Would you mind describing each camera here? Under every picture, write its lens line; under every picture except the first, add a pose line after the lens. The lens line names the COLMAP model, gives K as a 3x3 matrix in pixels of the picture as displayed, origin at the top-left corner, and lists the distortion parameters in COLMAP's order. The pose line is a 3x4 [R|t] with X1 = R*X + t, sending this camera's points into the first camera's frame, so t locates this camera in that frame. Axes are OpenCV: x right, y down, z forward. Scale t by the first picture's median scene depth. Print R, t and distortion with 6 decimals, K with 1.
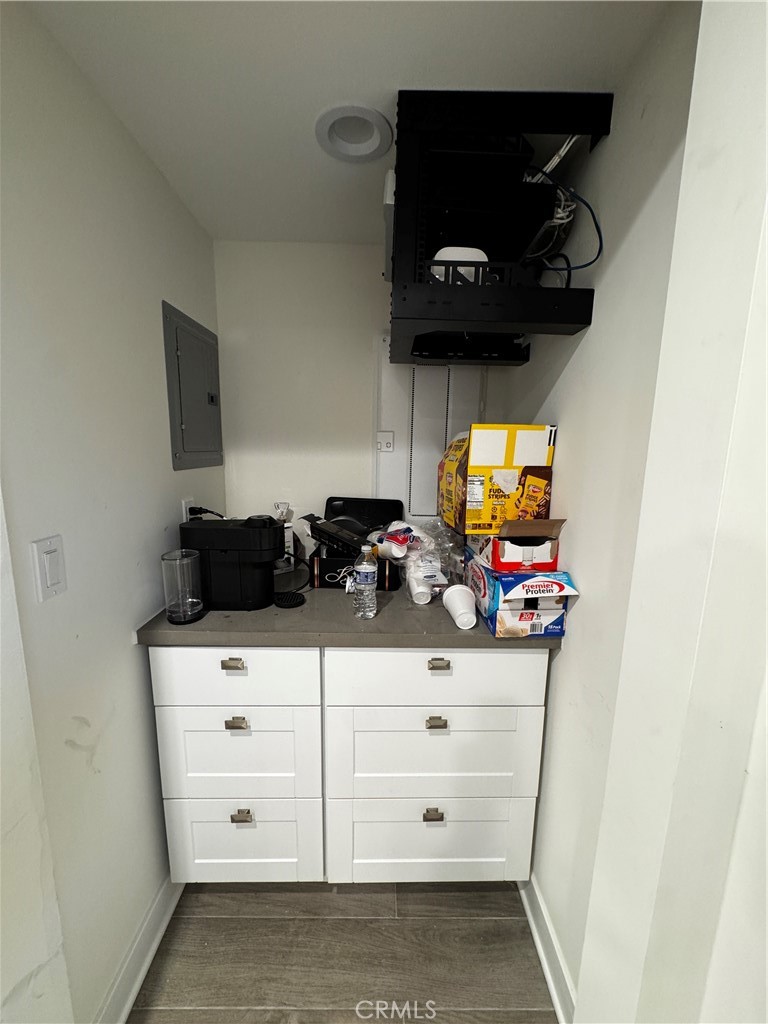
lens RADIAL K [[406.2, 0, 384.4], [0, 406.2, 514.5], [0, 0, 1]] dist [-0.002453, -0.000400]
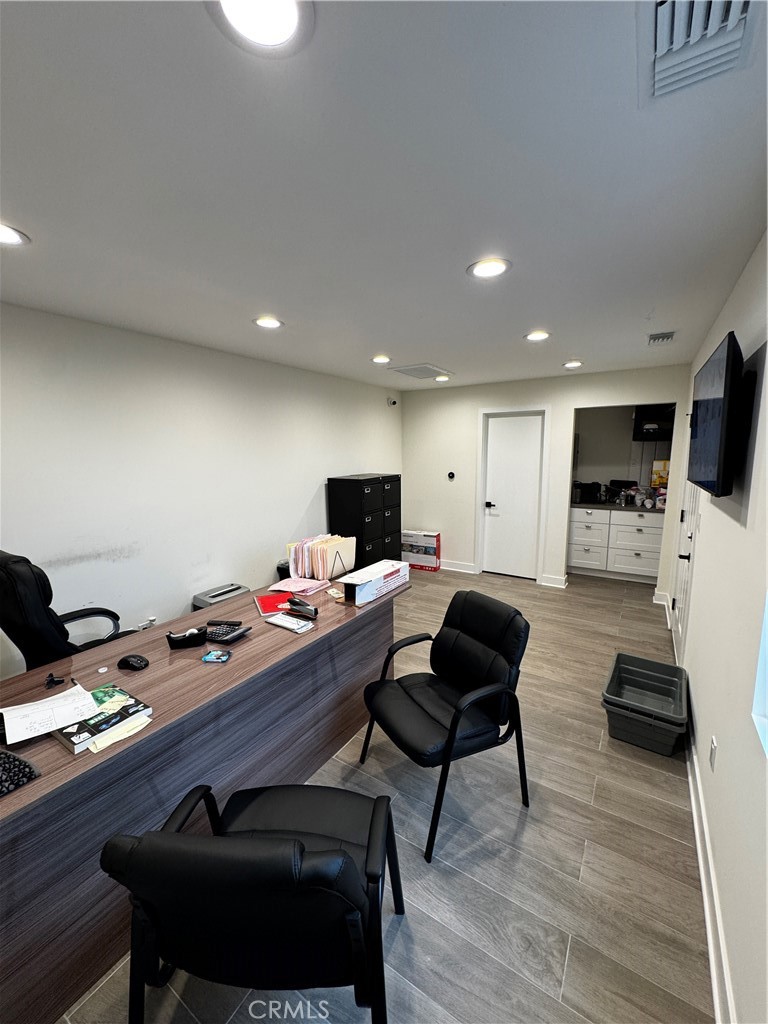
lens RADIAL K [[406.2, 0, 387.4], [0, 406.2, 509.3], [0, 0, 1]] dist [-0.002453, -0.000400]
pose [[0.837576, 0.056928, -0.543347, 0.208903], [-0.068656, 0.997640, -0.001307, 0.468010], [0.541990, 0.038399, 0.839507, -3.943315]]
